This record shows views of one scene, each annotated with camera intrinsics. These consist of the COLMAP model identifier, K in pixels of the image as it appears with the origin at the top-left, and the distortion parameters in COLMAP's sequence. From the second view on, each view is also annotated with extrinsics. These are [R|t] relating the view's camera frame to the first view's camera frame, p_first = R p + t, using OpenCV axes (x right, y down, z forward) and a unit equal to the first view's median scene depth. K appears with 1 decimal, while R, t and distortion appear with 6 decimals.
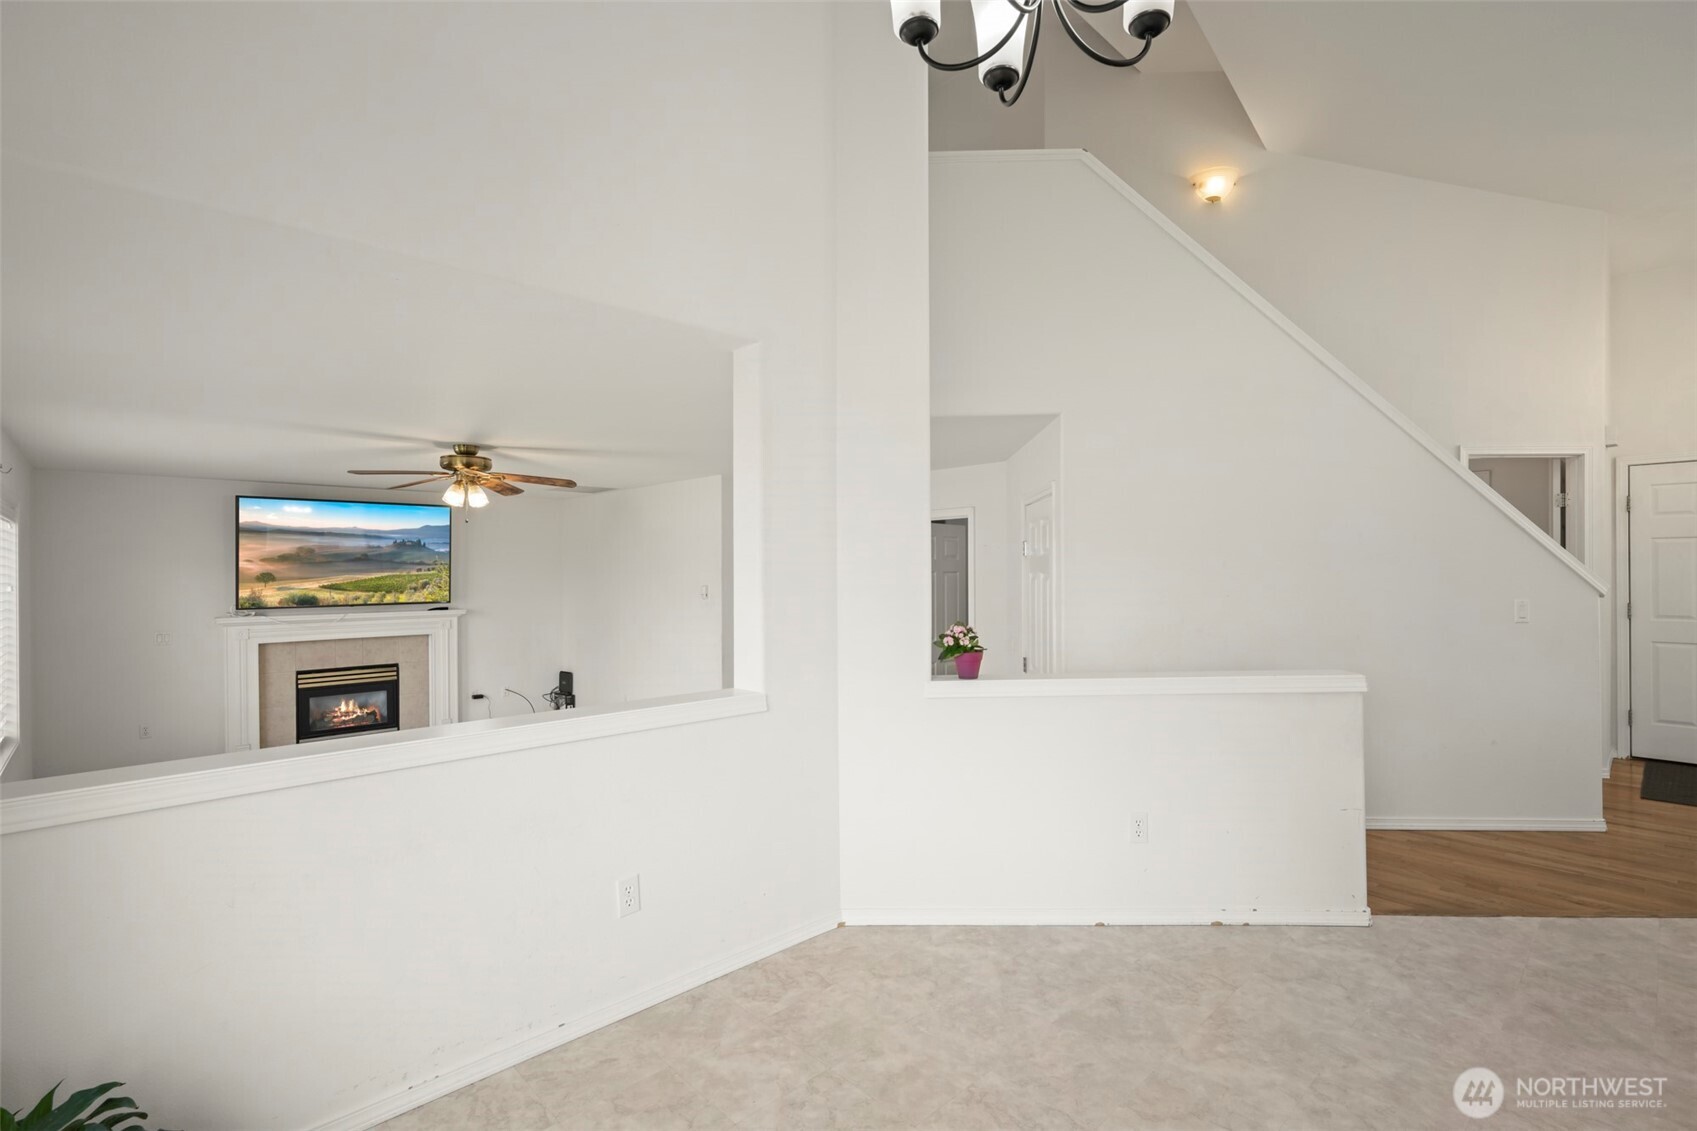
lens RADIAL K [[791.9, 0, 875.4], [0, 791.9, 567.1], [0, 0, 1]] dist [0.006968, -0.000925]
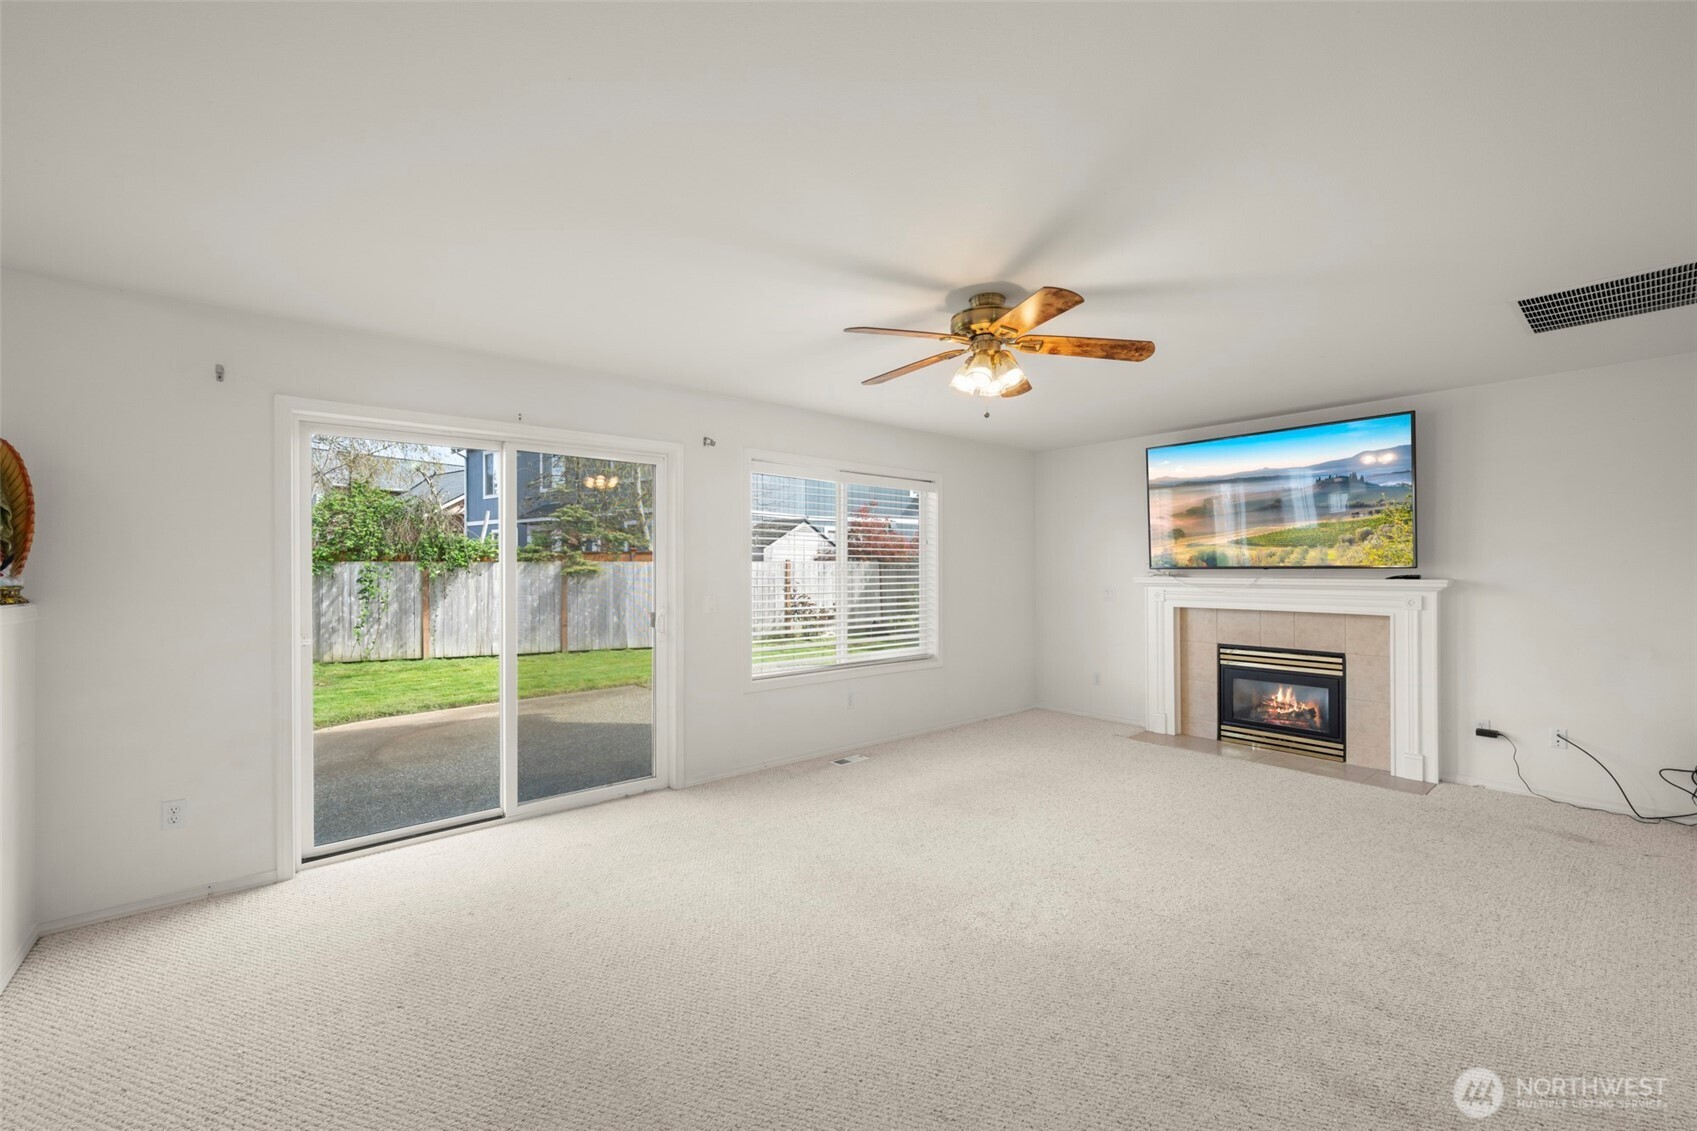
lens RADIAL K [[667.3, 0, 841.2], [0, 667.3, 566.6], [0, 0, 1]] dist [0.001176, -0.001064]
pose [[-0.058695, 0.001989, -0.998274, 0.011448], [0.005774, 0.999982, 0.001653, 0.044772], [0.998259, -0.005667, -0.058706, 0.641599]]
